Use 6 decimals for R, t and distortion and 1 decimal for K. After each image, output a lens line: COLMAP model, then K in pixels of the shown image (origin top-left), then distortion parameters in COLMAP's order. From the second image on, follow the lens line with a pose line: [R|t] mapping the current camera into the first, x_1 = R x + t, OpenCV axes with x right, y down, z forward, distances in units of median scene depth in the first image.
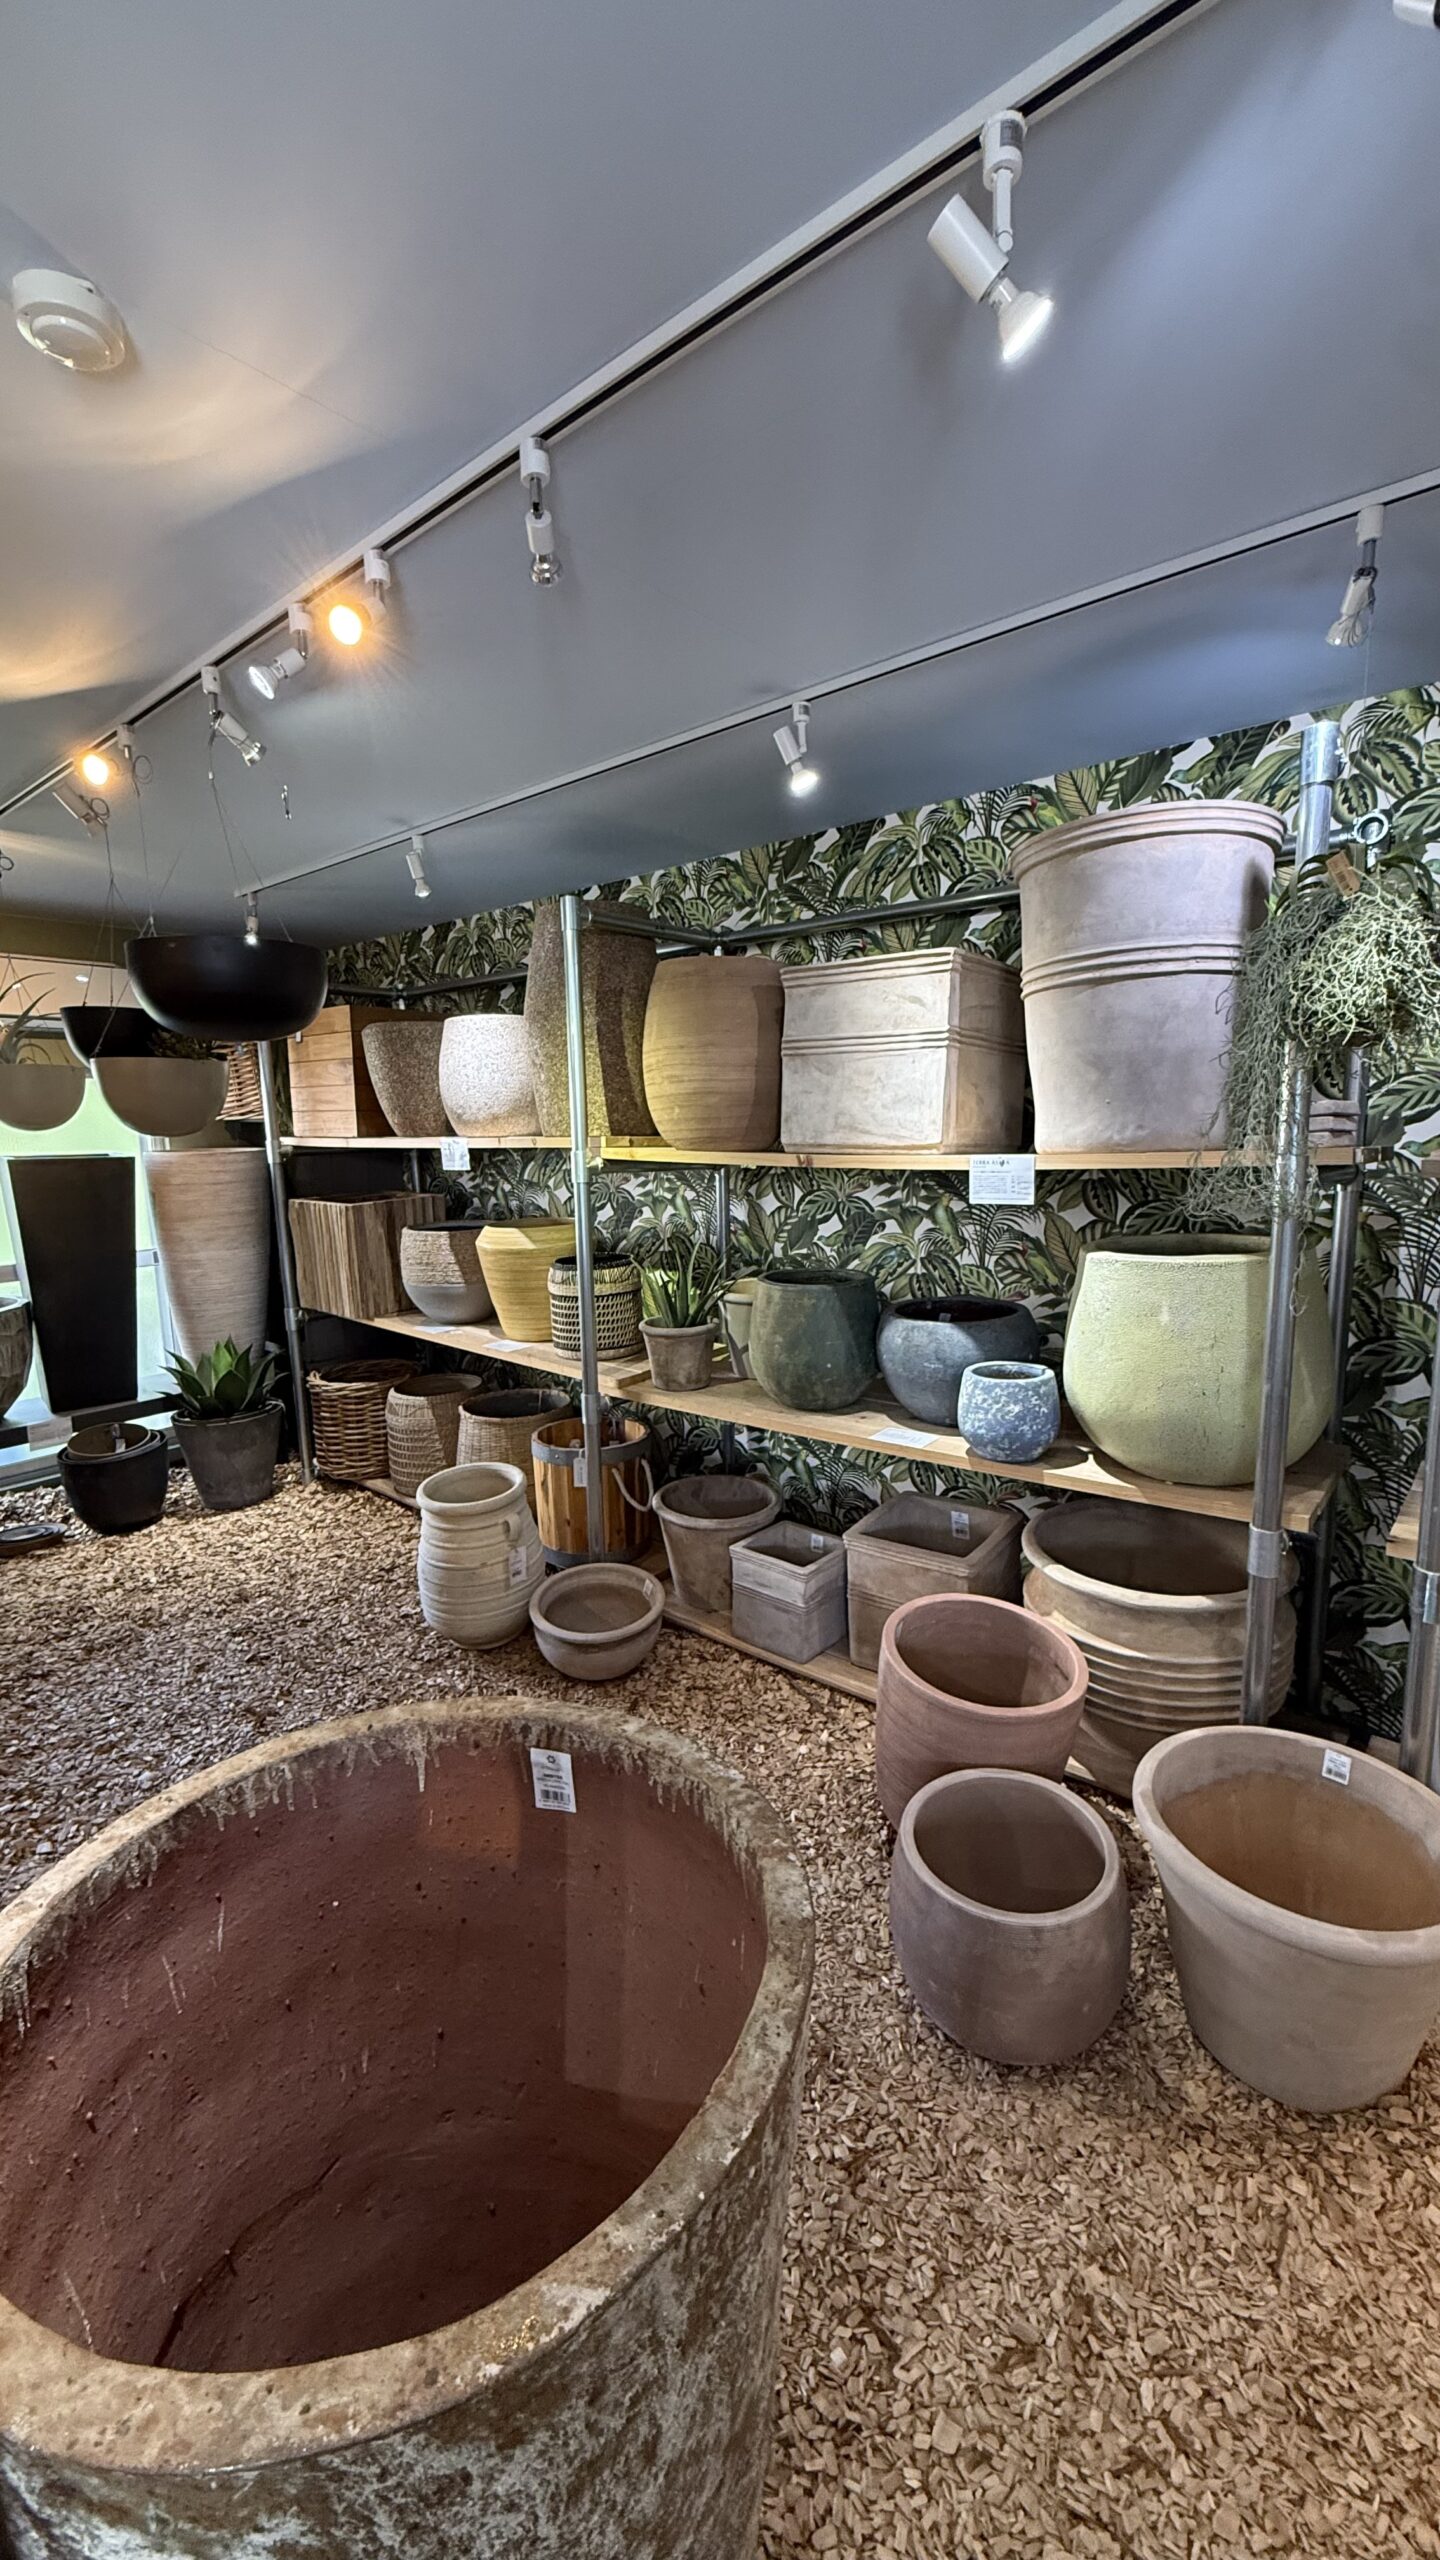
lens RADIAL K [[1022.7, 0, 719.3], [0, 1022.7, 1295.7], [0, 0, 1]] dist [0.000478, -0.000313]
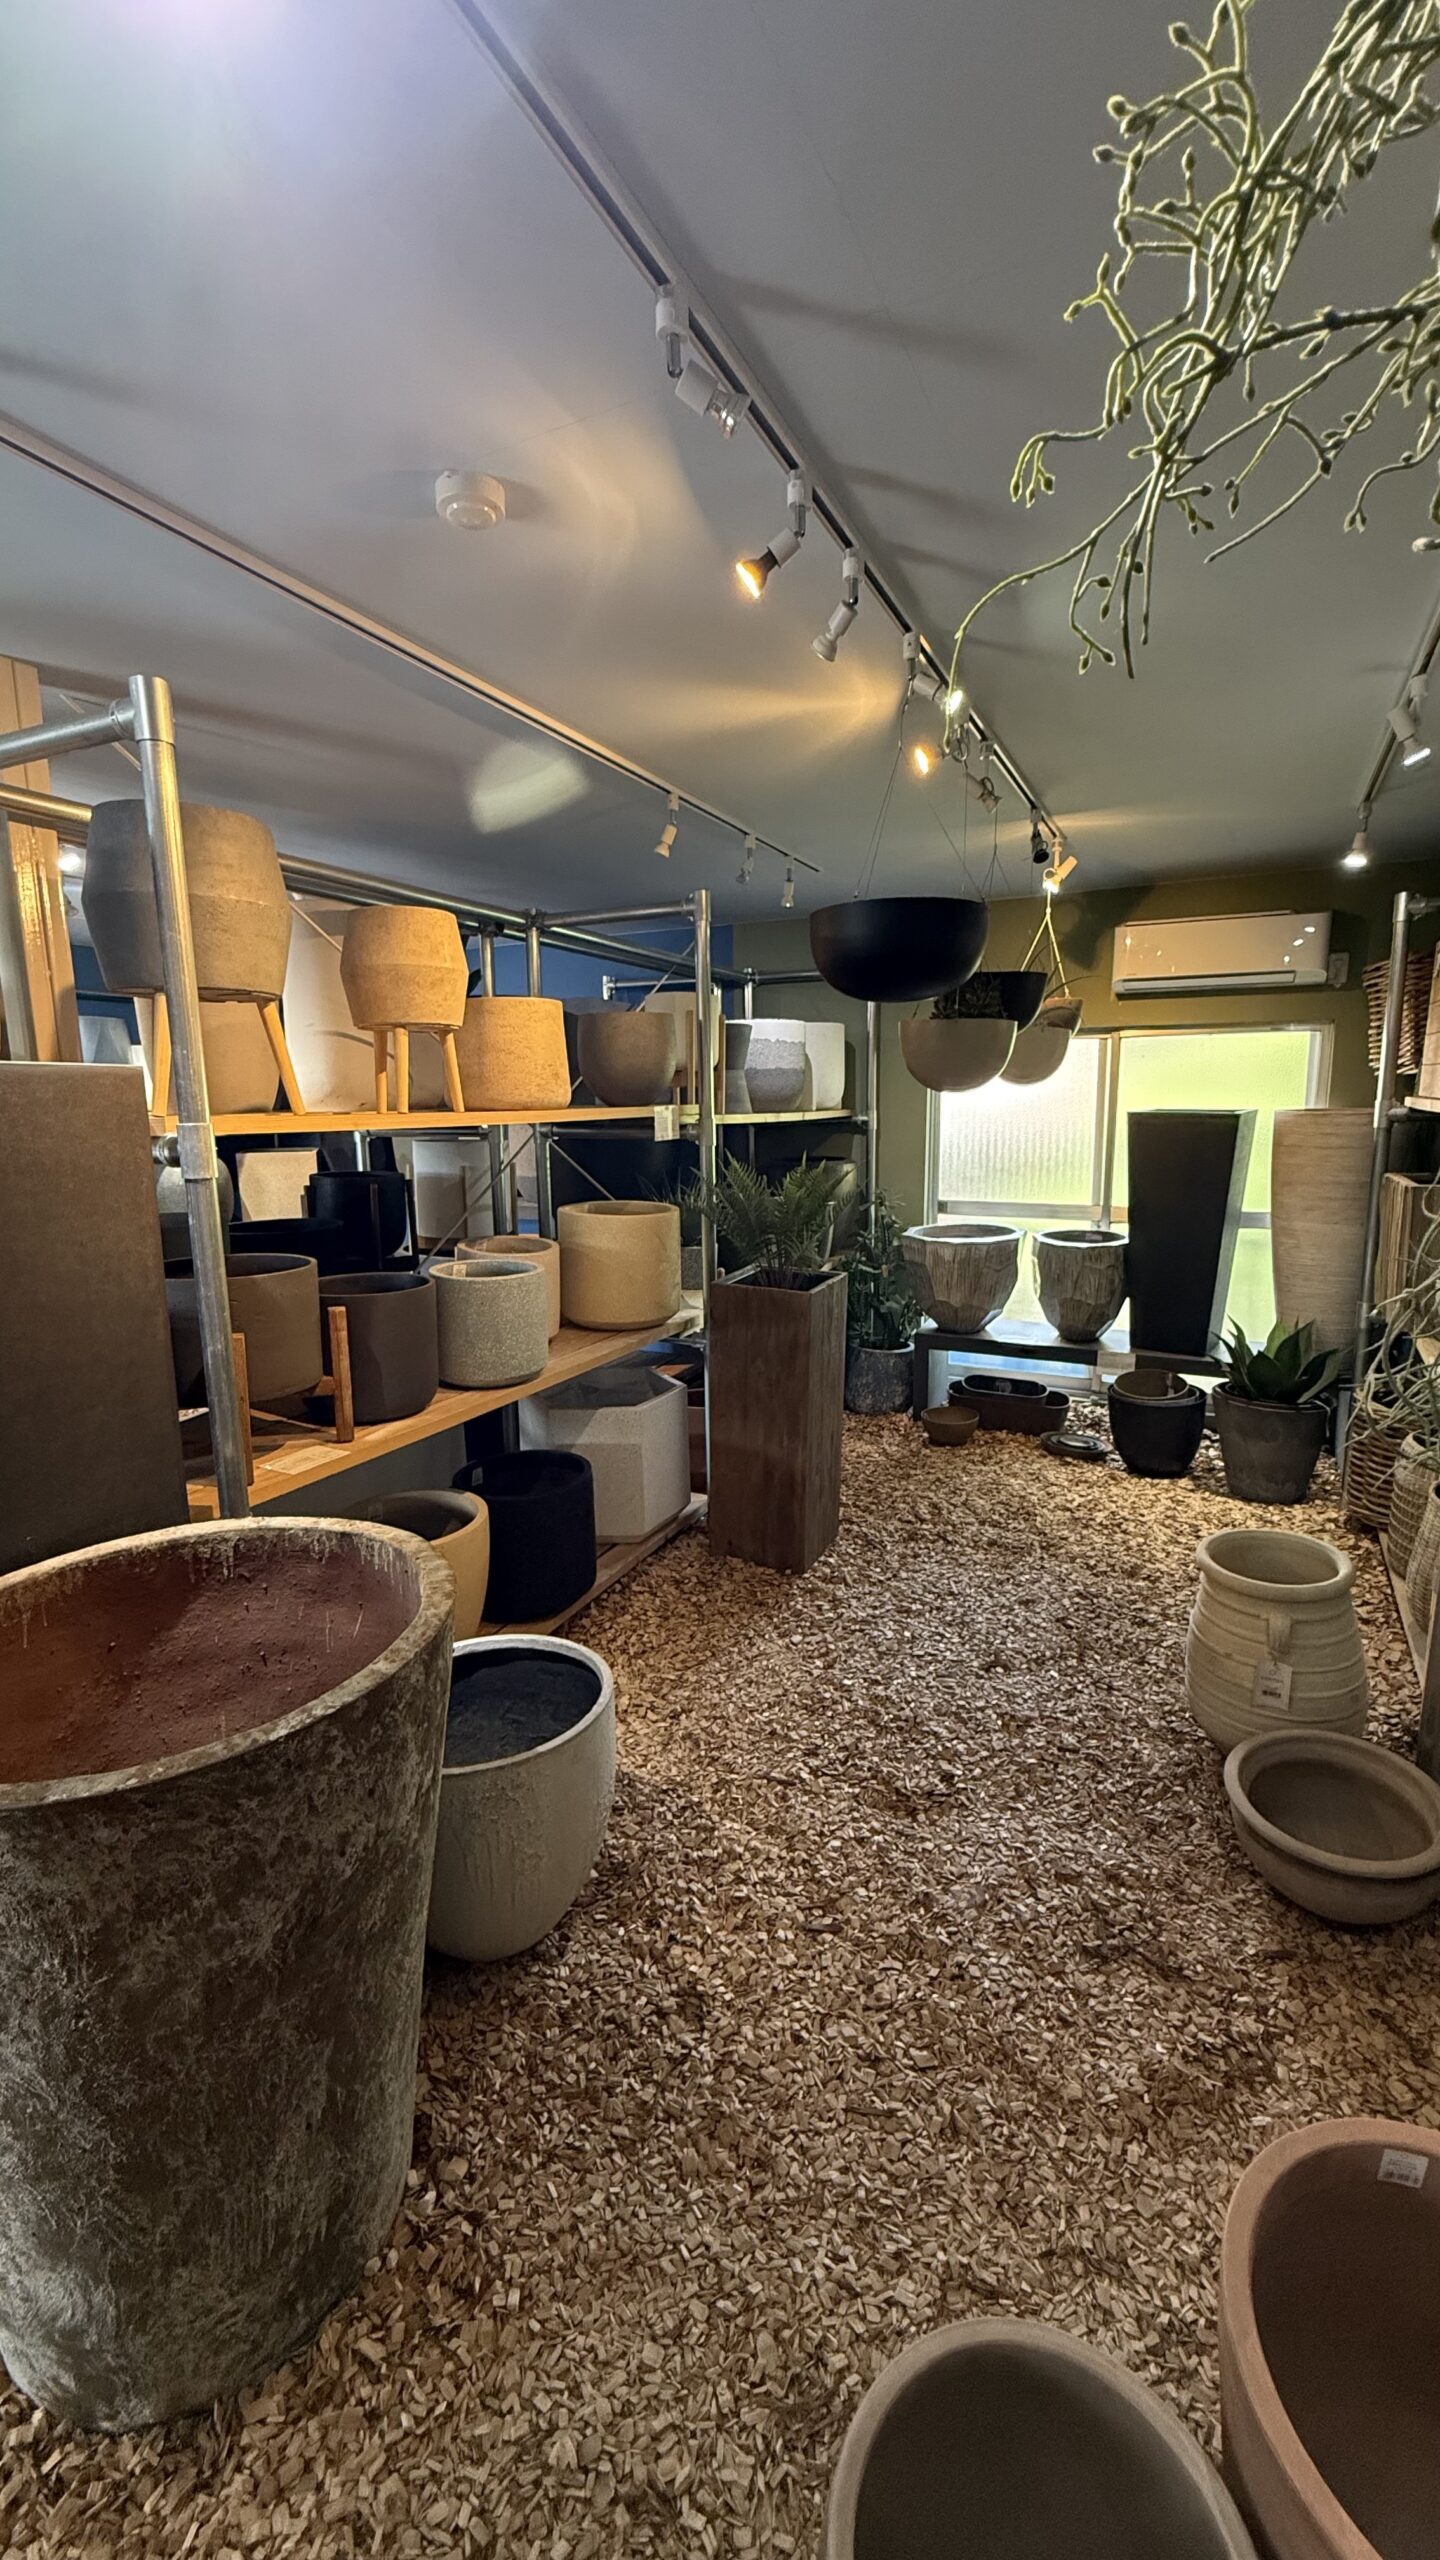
lens RADIAL K [[1022.7, 0, 730.8], [0, 1022.7, 1290.2], [0, 0, 1]] dist [0.000478, -0.000313]
pose [[0.240263, 0.204400, -0.948944, 0.265831], [-0.162506, 0.972253, 0.168276, -0.057702], [0.957009, 0.113779, 0.266813, 0.295124]]
